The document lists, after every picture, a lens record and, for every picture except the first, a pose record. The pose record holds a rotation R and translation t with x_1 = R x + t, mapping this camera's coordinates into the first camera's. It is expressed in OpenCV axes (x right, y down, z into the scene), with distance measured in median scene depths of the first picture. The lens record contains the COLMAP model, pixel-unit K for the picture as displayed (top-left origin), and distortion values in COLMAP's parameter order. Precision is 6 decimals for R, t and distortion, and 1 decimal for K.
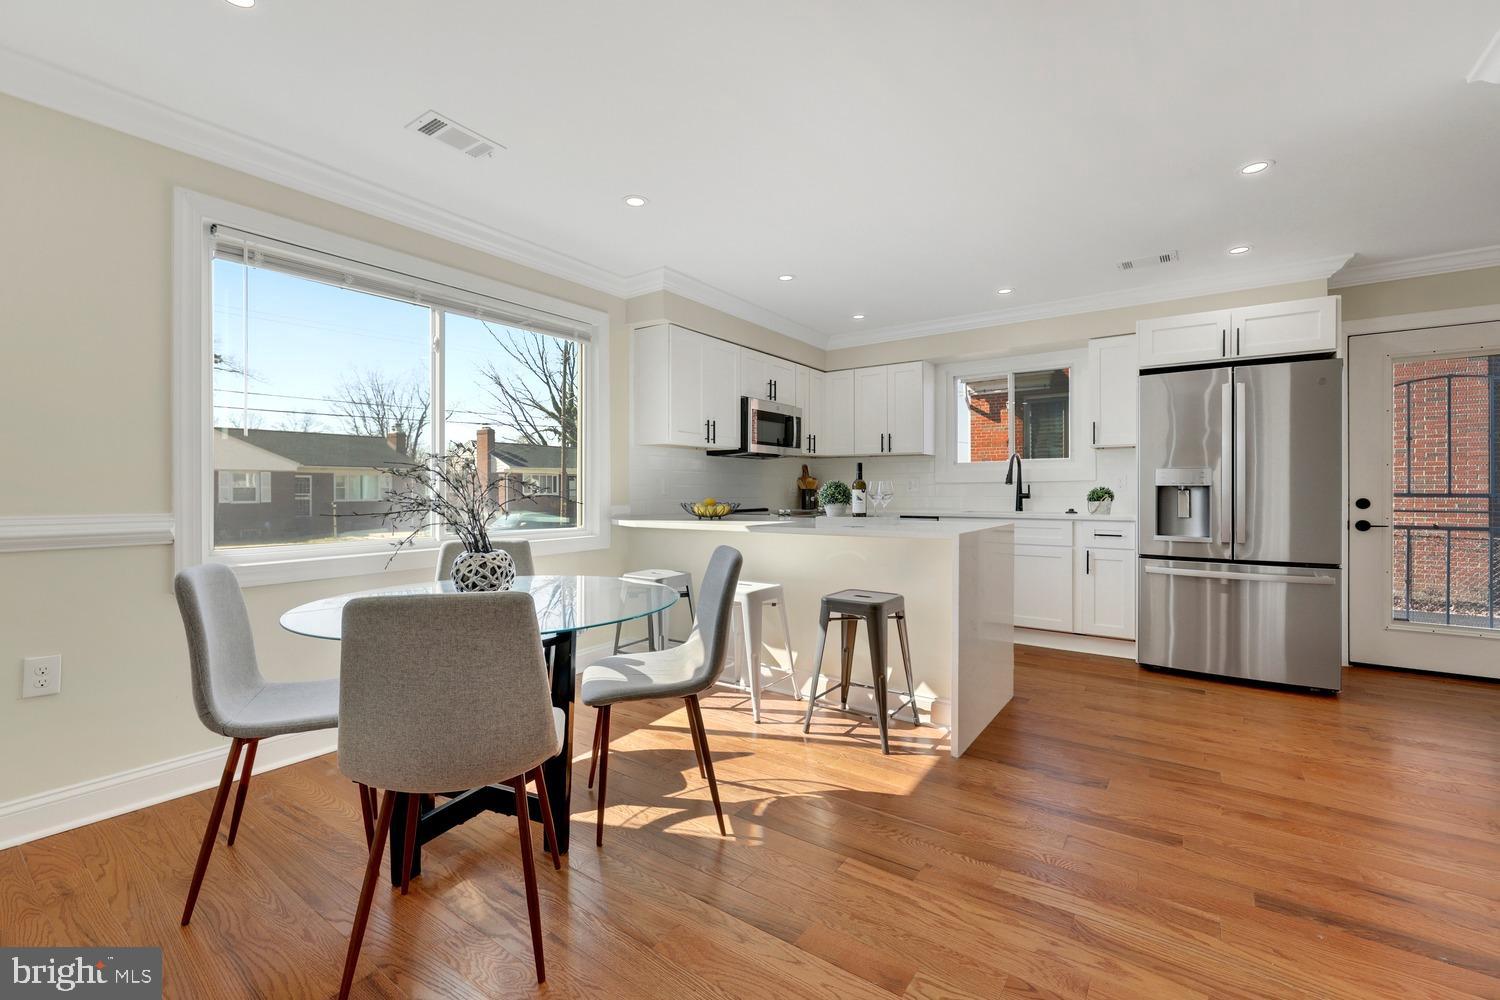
lens RADIAL K [[645.1, 0, 763.4], [0, 645.1, 494.1], [0, 0, 1]] dist [-0.002138, -0.000130]
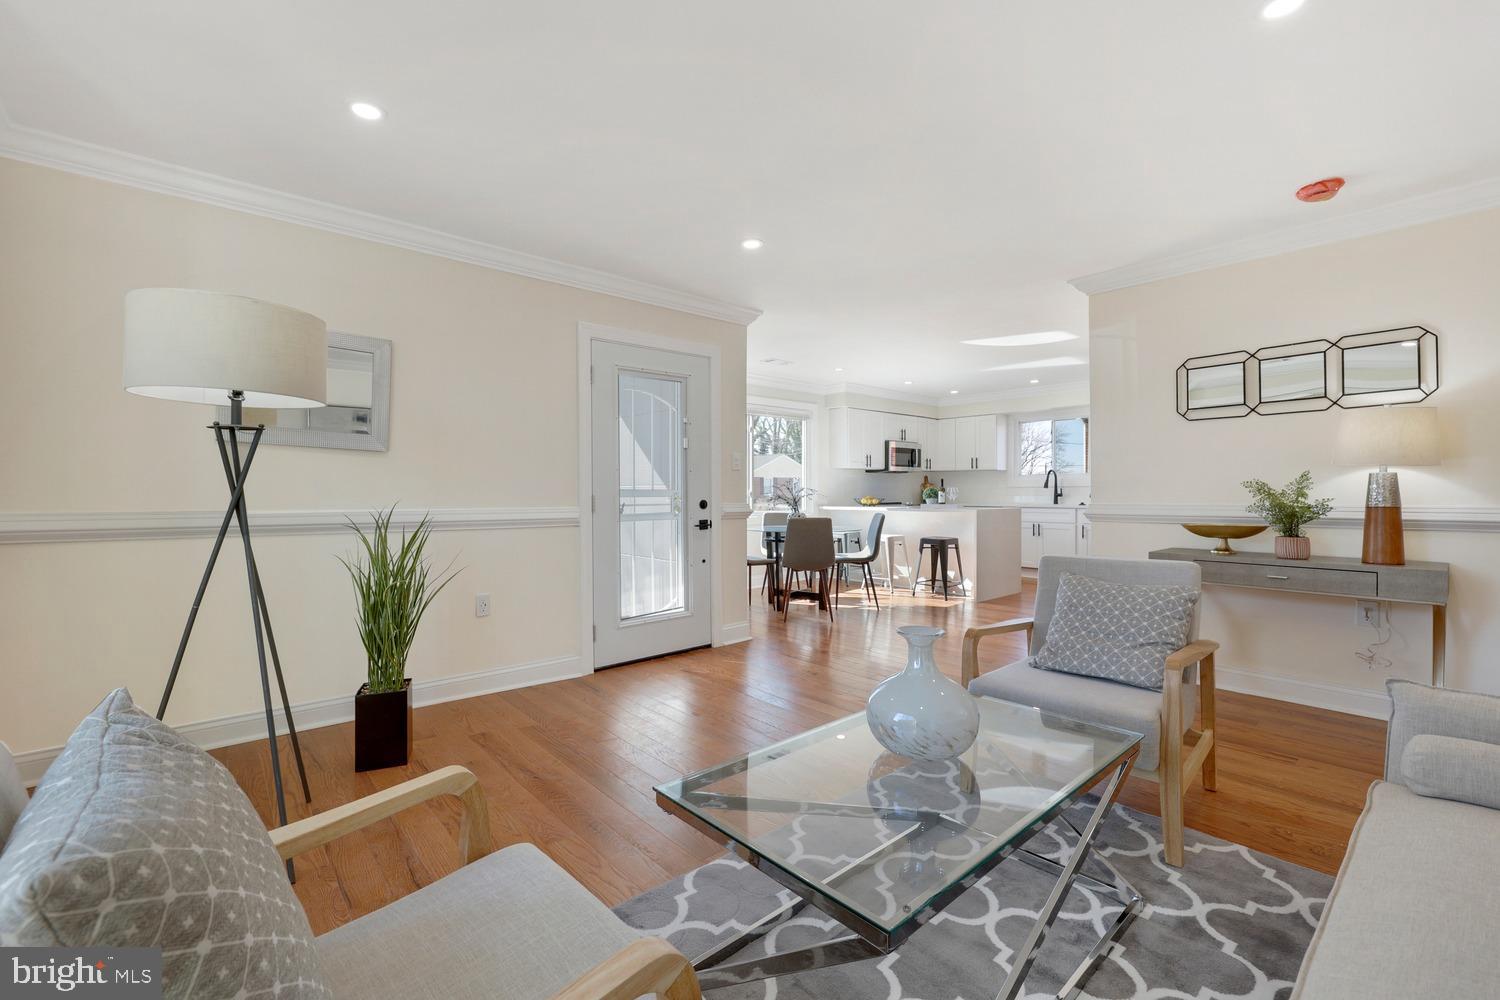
lens RADIAL K [[677.5, 0, 742.1], [0, 677.5, 501.8], [0, 0, 1]] dist [0.002655, 0.000026]
pose [[0.970038, 0.001697, -0.242948, 0.044505], [0.000470, 0.999961, 0.008859, 0.005883], [0.242953, -0.008708, 0.969999, -1.096118]]
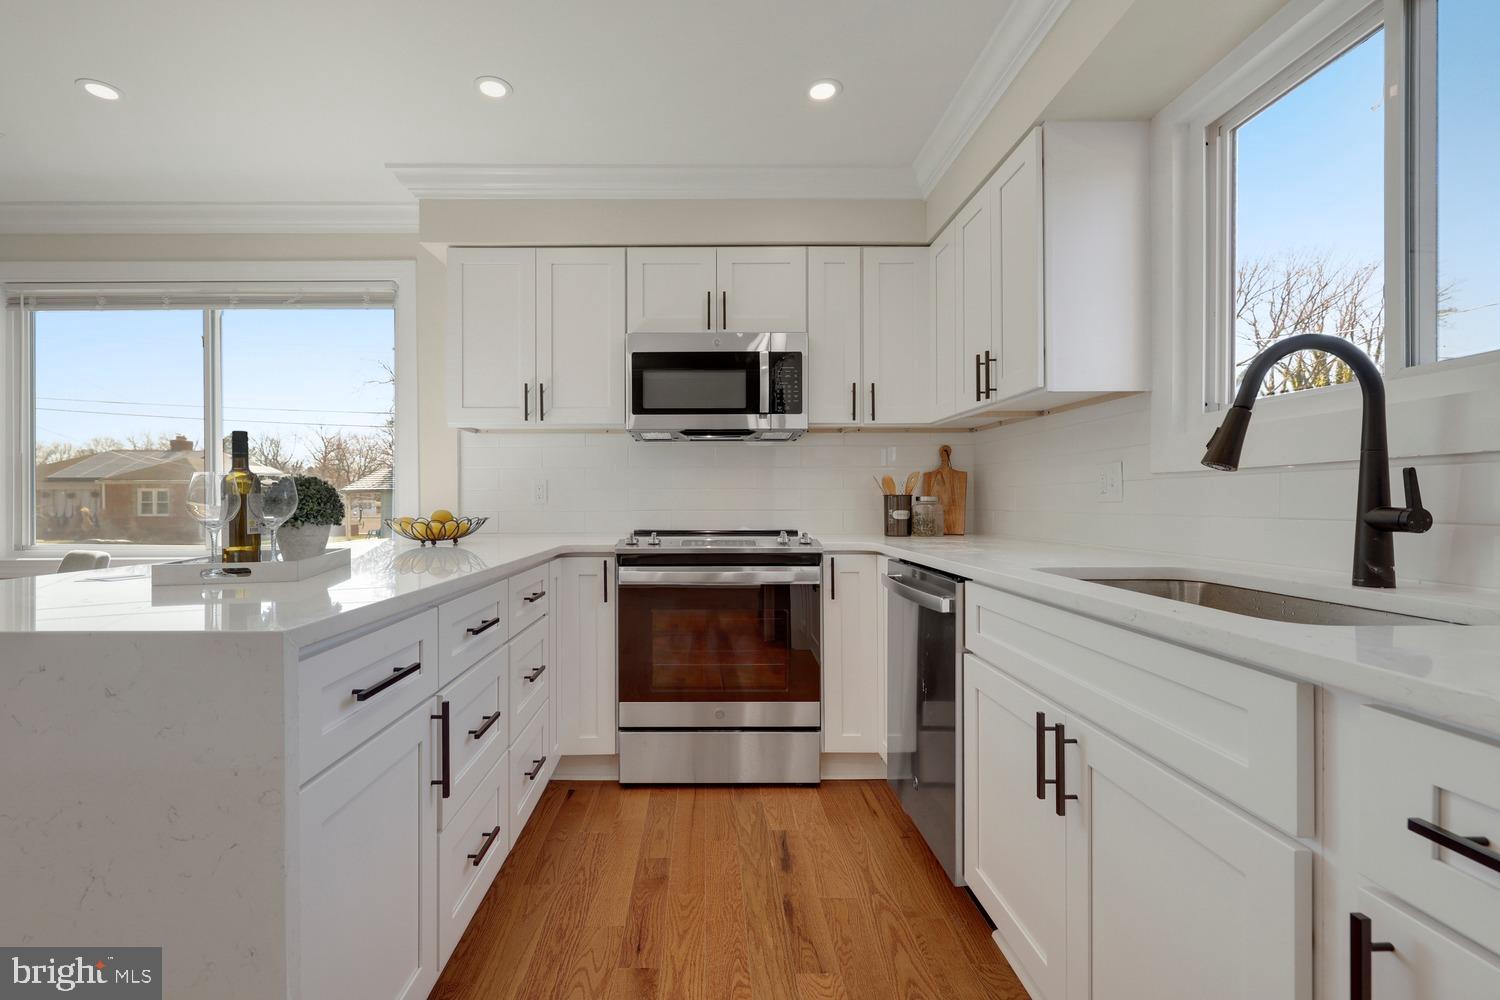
lens RADIAL K [[645.1, 0, 746.8], [0, 645.1, 501.3], [0, 0, 1]] dist [-0.002138, -0.000130]
pose [[0.583769, -0.003036, -0.811914, 0.553061], [0.002428, 0.999995, -0.001994, -0.003419], [0.811916, -0.000807, 0.583774, 0.850719]]
